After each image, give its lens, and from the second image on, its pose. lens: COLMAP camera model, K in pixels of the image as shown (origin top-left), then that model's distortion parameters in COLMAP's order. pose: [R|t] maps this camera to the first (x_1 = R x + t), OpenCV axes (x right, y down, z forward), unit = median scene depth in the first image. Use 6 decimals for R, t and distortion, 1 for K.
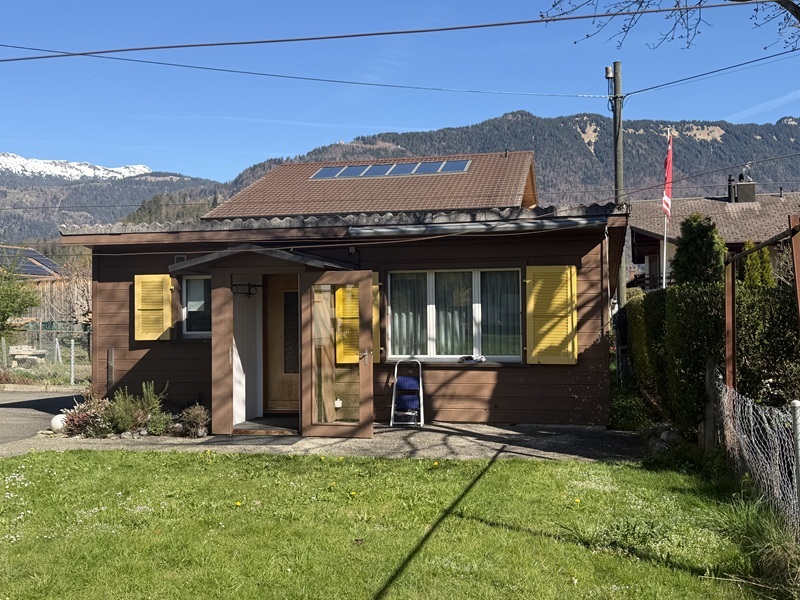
lens RADIAL K [[824.8, 0, 399.6], [0, 824.8, 300.9], [0, 0, 1]] dist [0.122934, 0.000000]
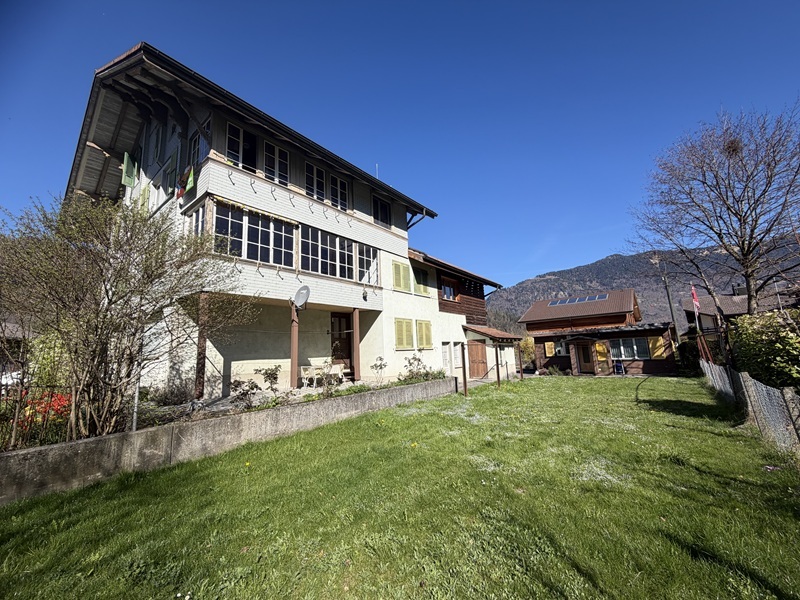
lens RADIAL K [[319.4, 0, 397.8], [0, 319.4, 299.6], [0, 0, 1]] dist [-0.000599, 0.000090]
pose [[0.888215, -0.103689, -0.447573, -0.241715], [0.038549, 0.987584, -0.152291, -0.029549], [0.457807, 0.118014, 0.881184, -1.103611]]
